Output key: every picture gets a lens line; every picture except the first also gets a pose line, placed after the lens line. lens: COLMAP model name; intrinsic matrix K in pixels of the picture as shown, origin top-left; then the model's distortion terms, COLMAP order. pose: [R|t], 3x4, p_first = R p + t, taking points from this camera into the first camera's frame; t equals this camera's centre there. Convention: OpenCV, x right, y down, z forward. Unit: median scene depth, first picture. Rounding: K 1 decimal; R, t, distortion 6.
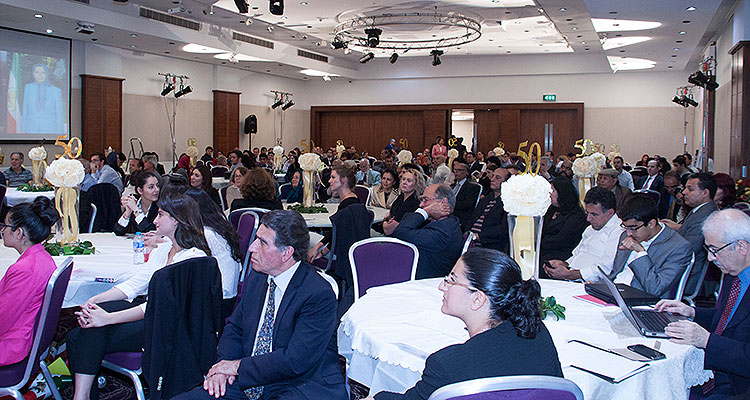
lens RADIAL K [[623.8, 0, 373.3], [0, 623.8, 151.1], [0, 0, 1]] dist [-0.157767, 0.131763]
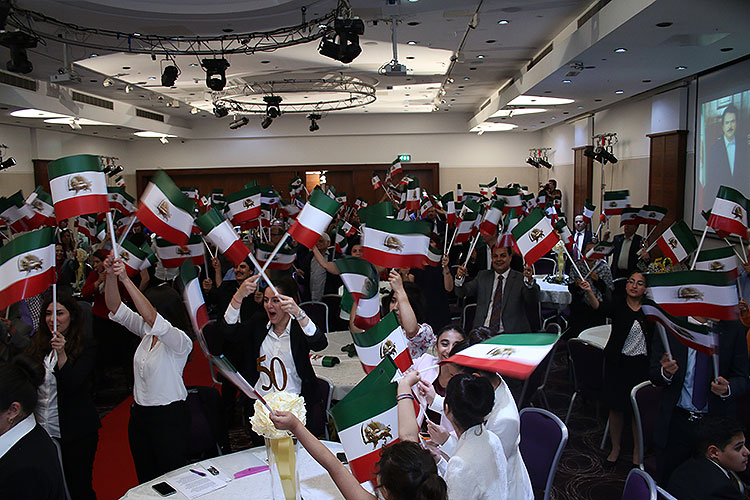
lens RADIAL K [[633.8, 0, 373.8], [0, 633.8, 260.8], [0, 0, 1]] dist [-0.149060, 0.121311]
pose [[0.930178, -0.072002, 0.359978, -0.159952], [0.032144, 0.992785, 0.115516, -0.051012], [-0.365699, -0.095880, 0.925782, 0.088088]]
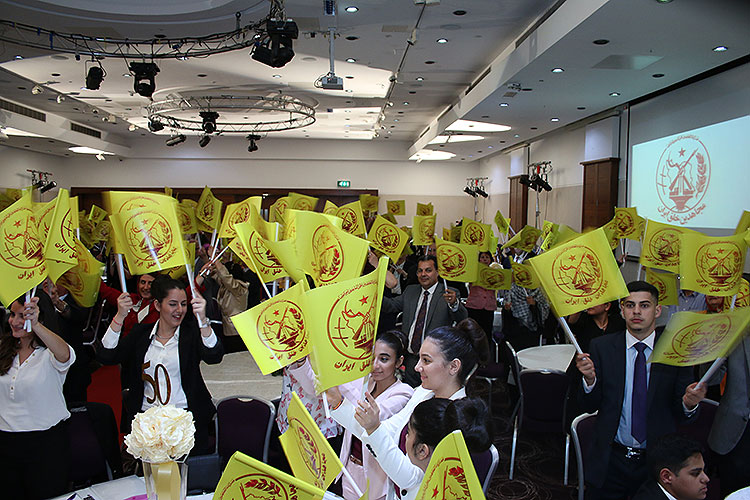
lens RADIAL K [[616.5, 0, 375.8], [0, 616.5, 261.8], [0, 0, 1]] dist [-0.148643, 0.116287]
pose [[0.891751, -0.034812, 0.451185, -0.142559], [0.002974, 0.997466, 0.071083, -0.038956], [-0.452516, -0.062047, 0.889595, 0.110847]]
